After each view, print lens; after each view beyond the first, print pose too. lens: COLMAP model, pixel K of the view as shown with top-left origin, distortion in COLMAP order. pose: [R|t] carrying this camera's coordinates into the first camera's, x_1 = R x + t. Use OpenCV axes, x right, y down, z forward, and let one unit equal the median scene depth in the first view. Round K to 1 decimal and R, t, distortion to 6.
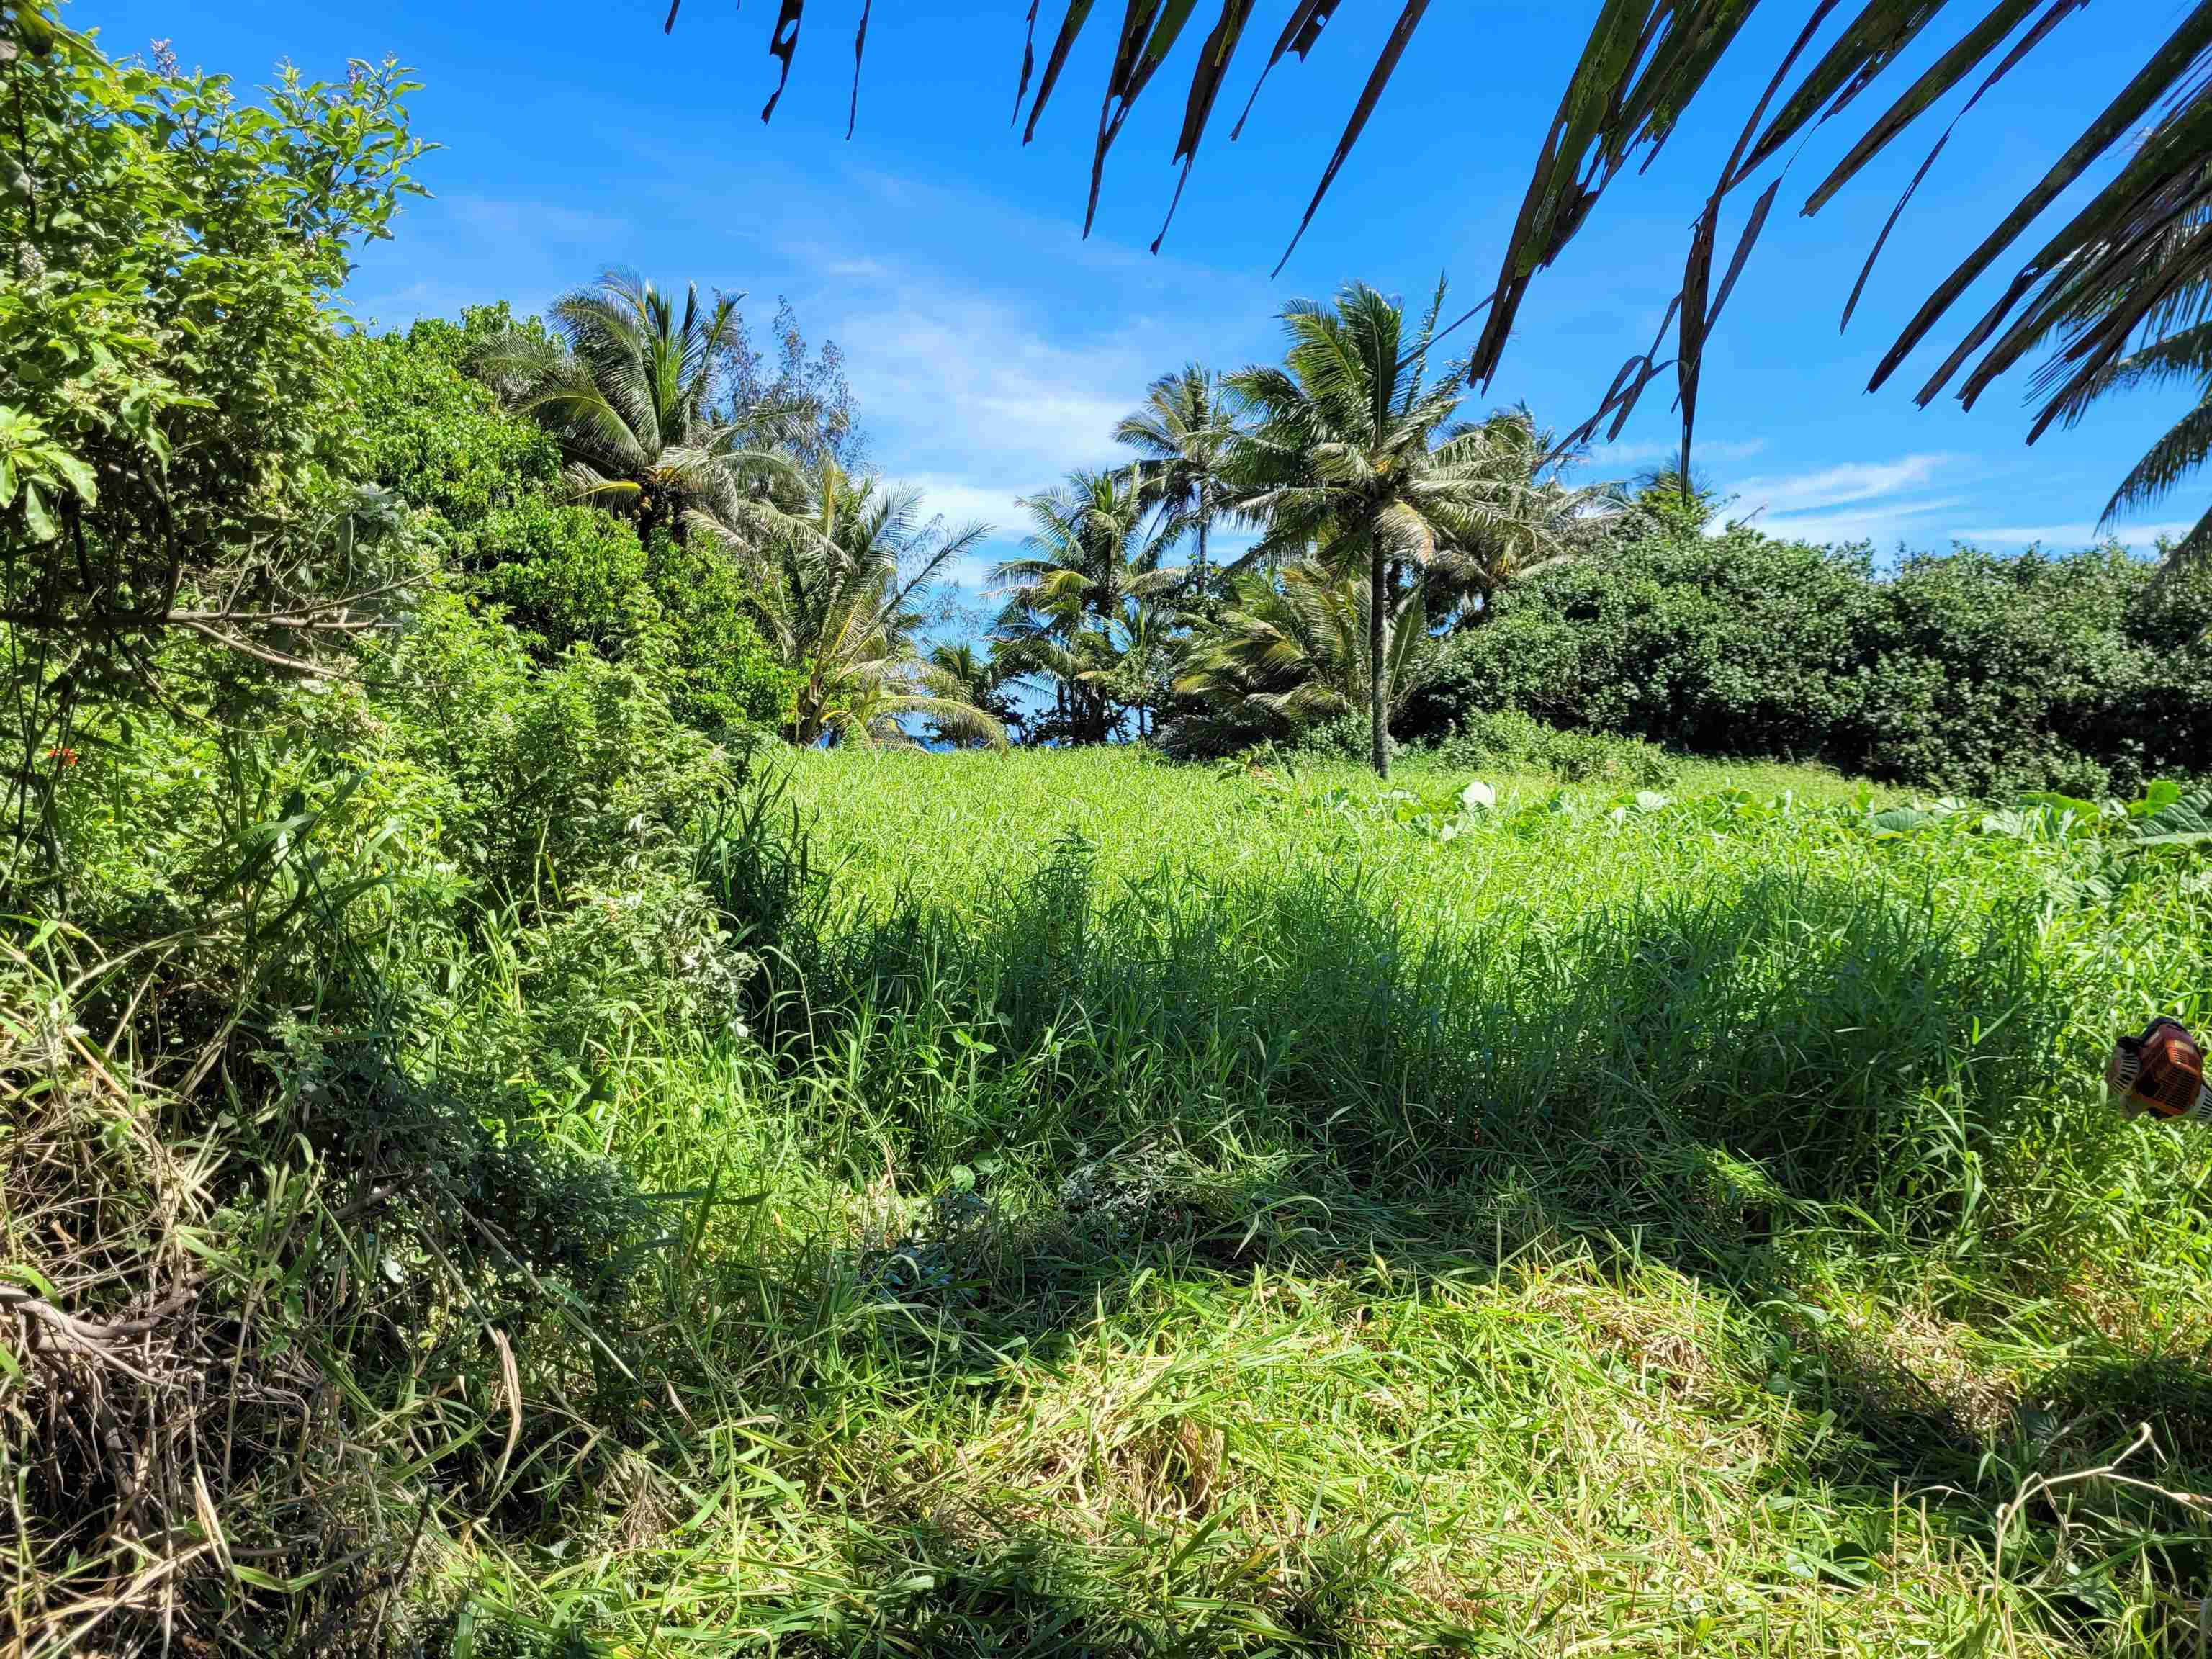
lens RADIAL K [[1688.4, 0, 1135.3], [0, 1688.4, 819.2], [0, 0, 1]] dist [0.031405, -0.000528]
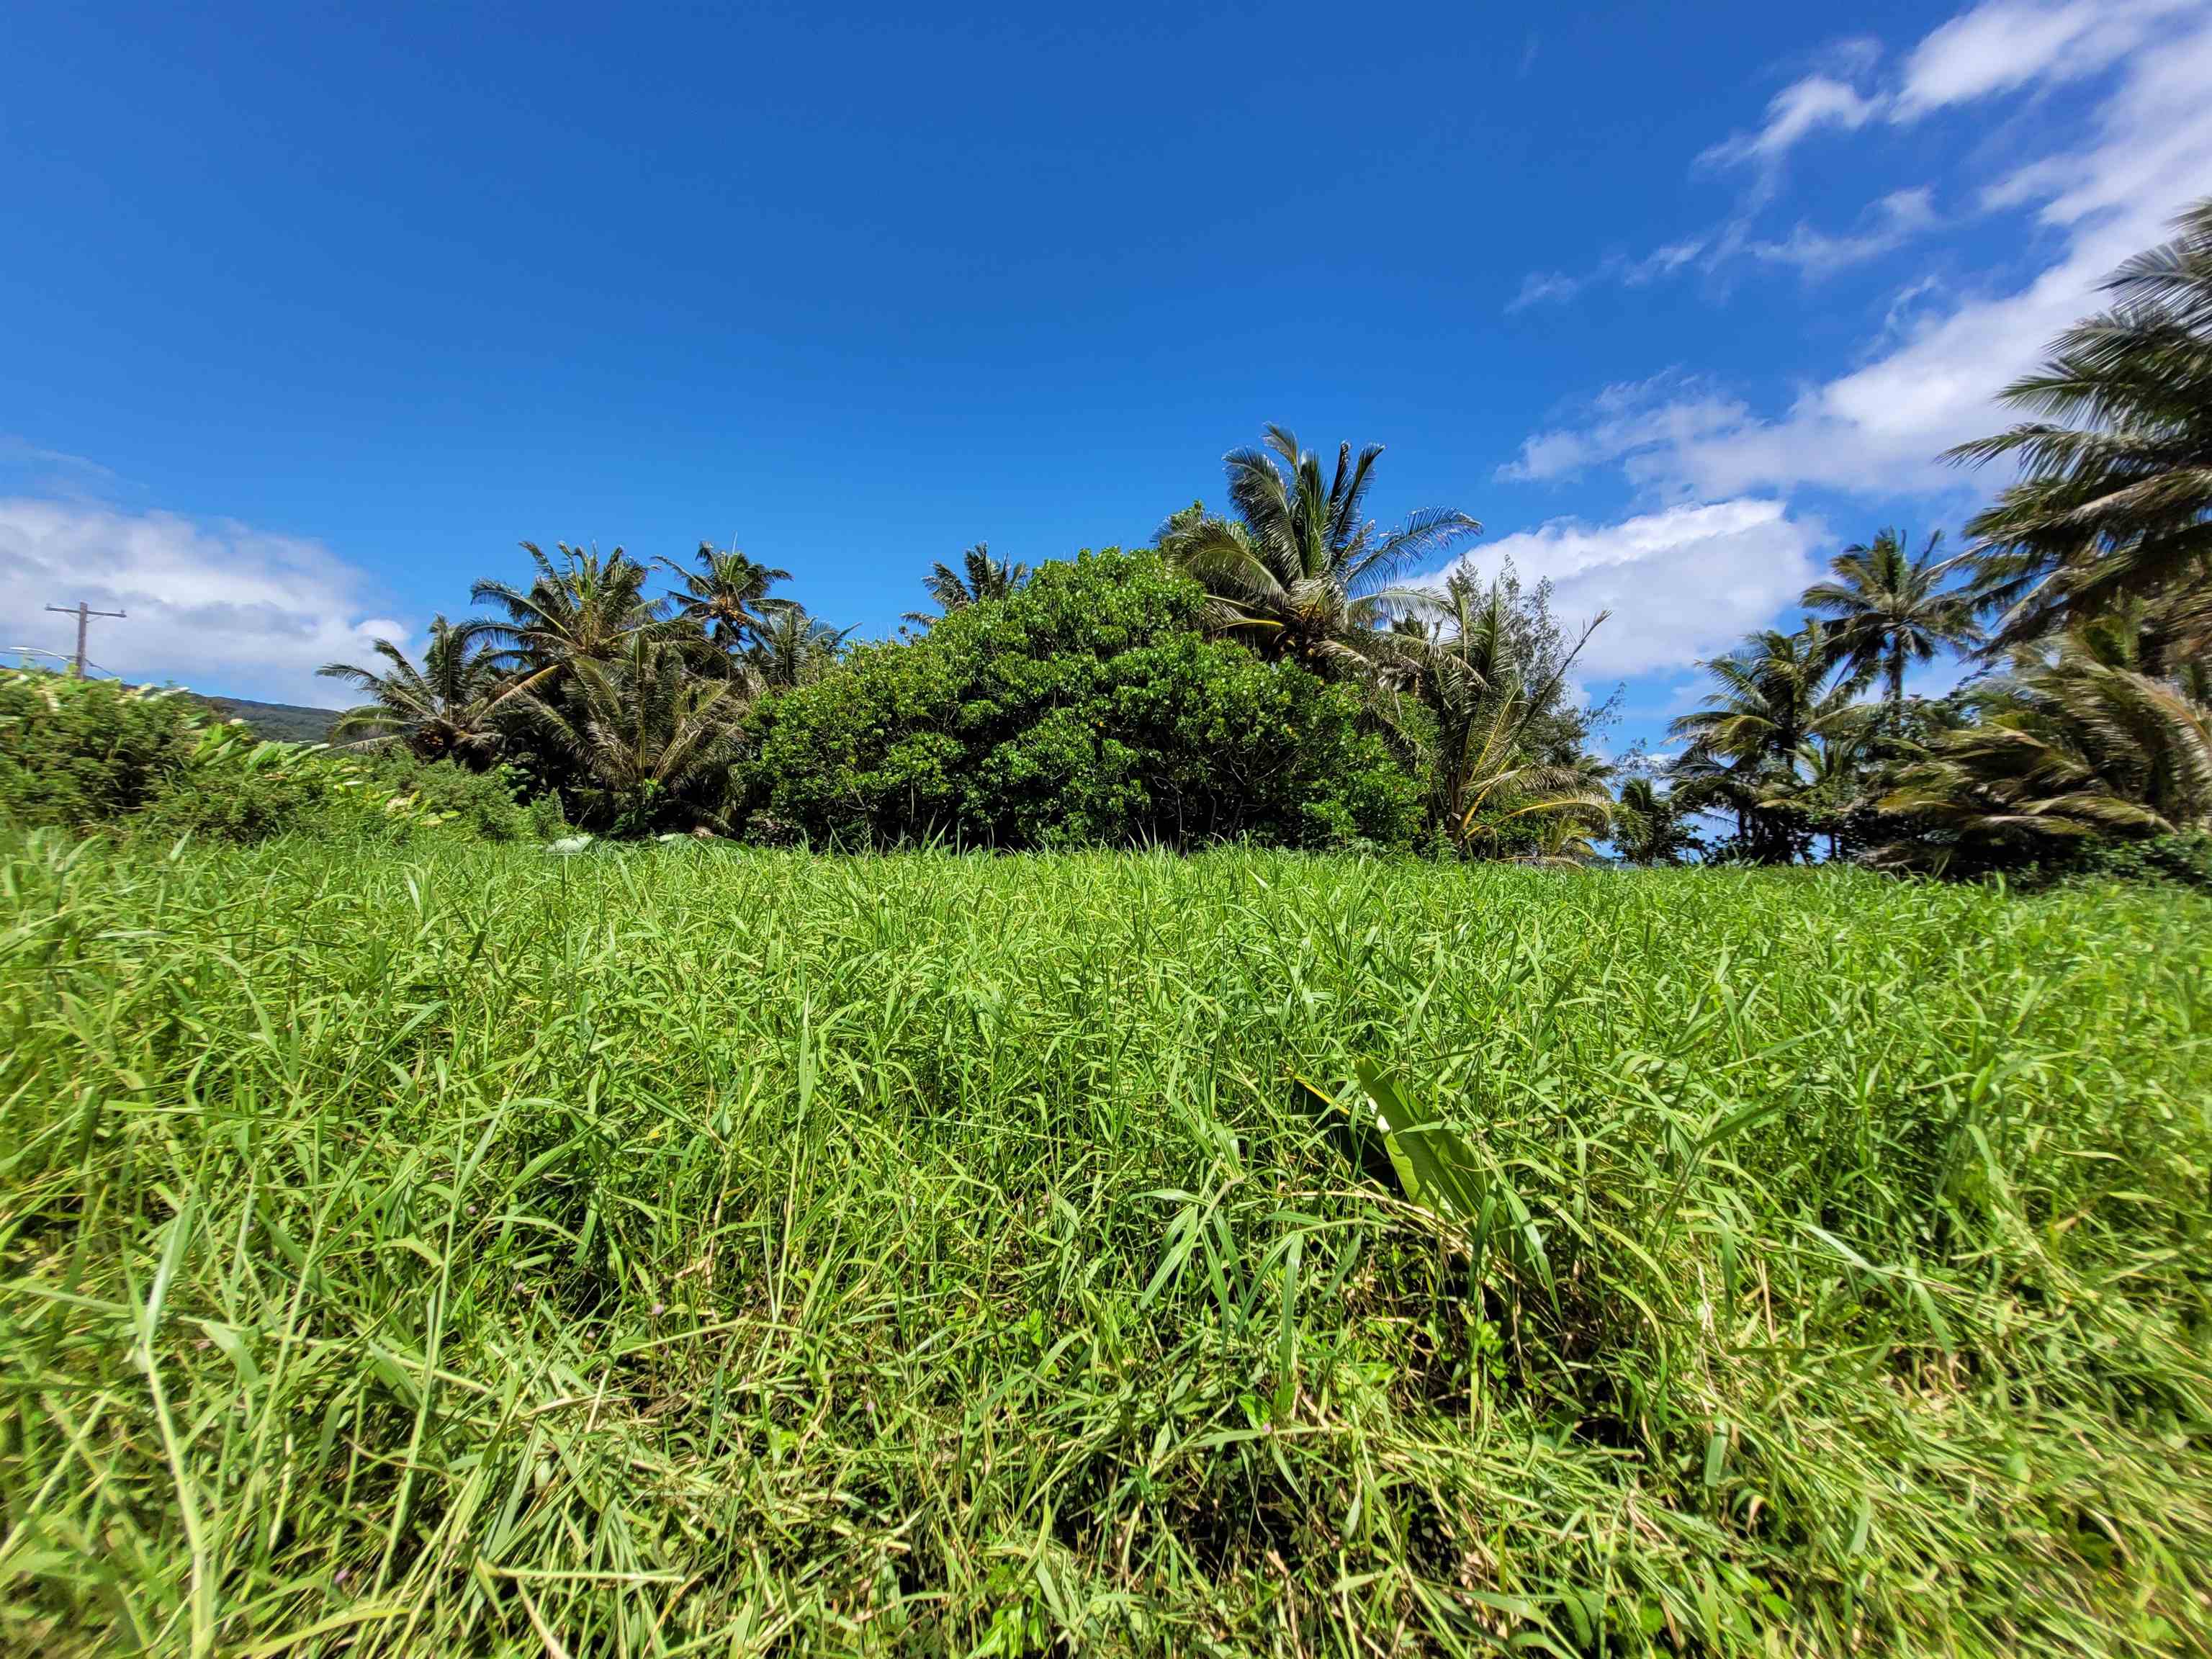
lens RADIAL K [[870.8, 0, 1155.9], [0, 870.8, 822.4], [0, 0, 1]] dist [-0.000496, -0.000029]
pose [[0.799318, -0.007515, -0.600861, -0.009931], [-0.048006, 0.995927, -0.076317, -0.013718], [0.598987, 0.089847, 0.795702, 0.417725]]
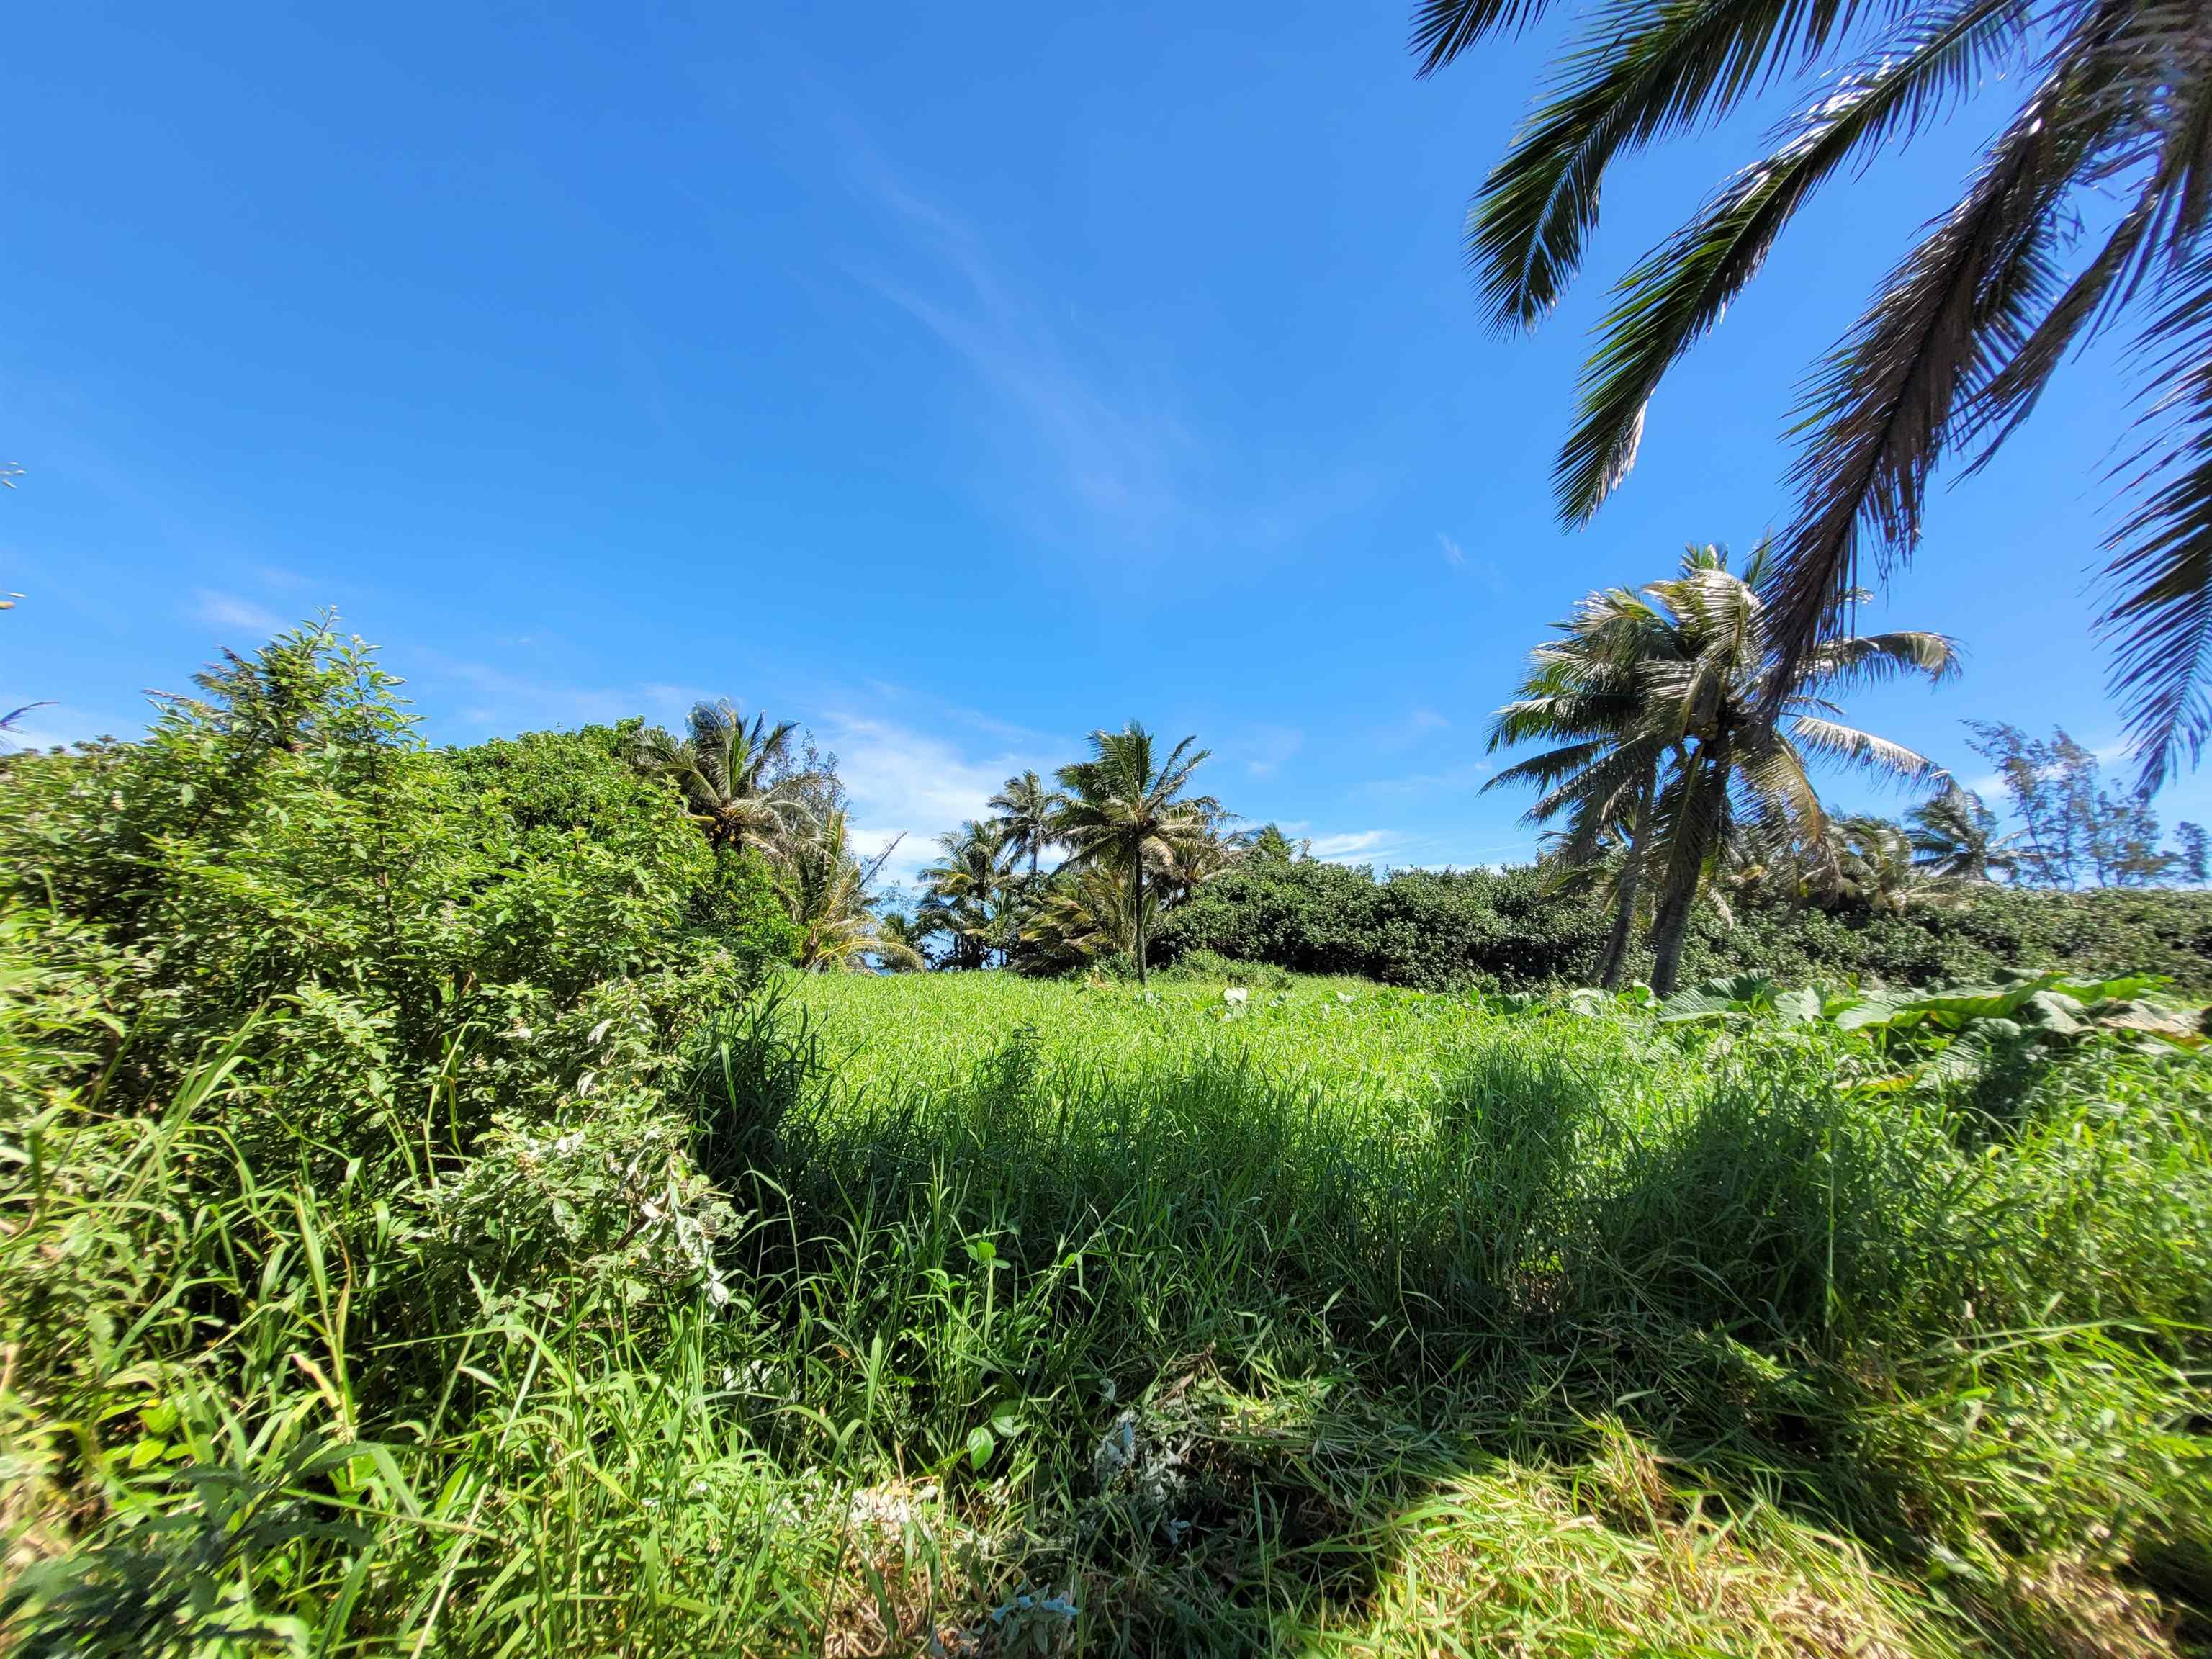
lens RADIAL K [[870.8, 0, 1155.9], [0, 870.8, 822.4], [0, 0, 1]] dist [-0.000496, -0.000029]
pose [[0.982716, 0.023806, 0.183584, -0.010951], [0.015416, 0.977728, -0.209308, -0.000458], [-0.184478, 0.208520, 0.960462, 0.051969]]
